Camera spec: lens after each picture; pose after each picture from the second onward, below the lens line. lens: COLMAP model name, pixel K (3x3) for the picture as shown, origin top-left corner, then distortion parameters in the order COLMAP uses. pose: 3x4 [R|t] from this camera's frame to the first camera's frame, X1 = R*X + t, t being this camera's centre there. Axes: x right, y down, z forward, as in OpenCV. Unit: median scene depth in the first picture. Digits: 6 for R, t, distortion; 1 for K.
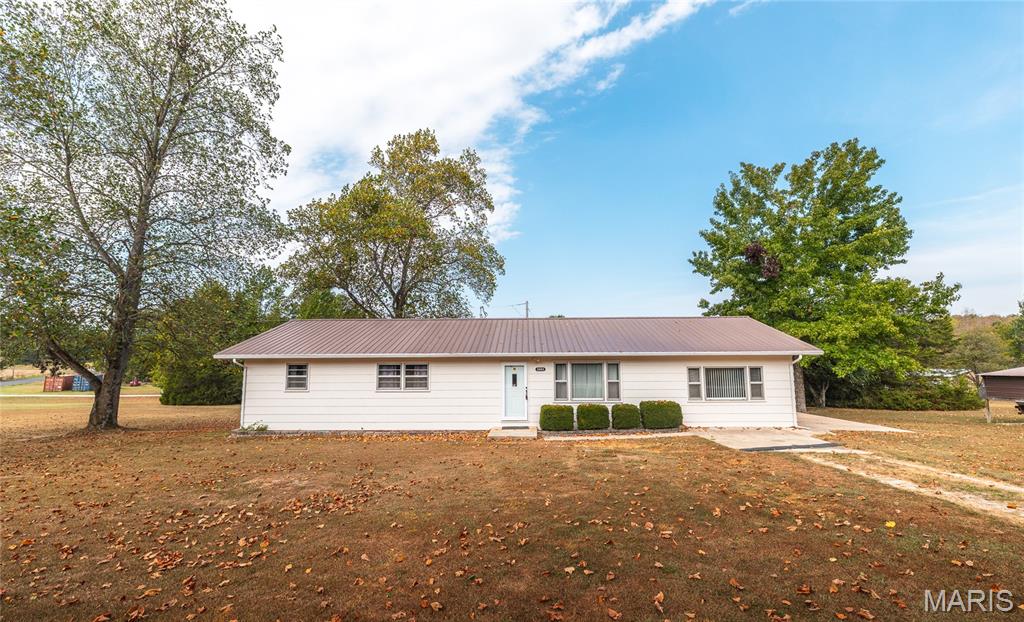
lens RADIAL K [[466.8, 0, 512.2], [0, 466.8, 300.4], [0, 0, 1]] dist [-0.001684, -0.000178]
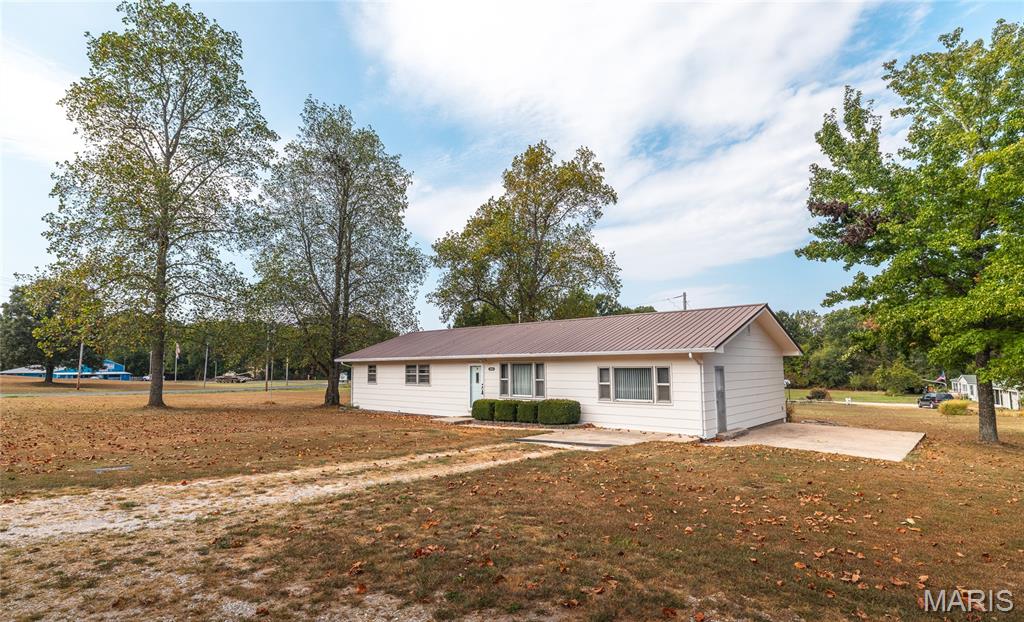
lens RADIAL K [[534.8, 0, 513.0], [0, 534.8, 318.3], [0, 0, 1]] dist [0.000184, 0.000025]
pose [[0.751360, -0.060155, -0.657145, 0.984814], [0.096317, 0.995169, 0.019028, 0.002093], [0.652825, -0.077590, 0.753524, 0.042498]]
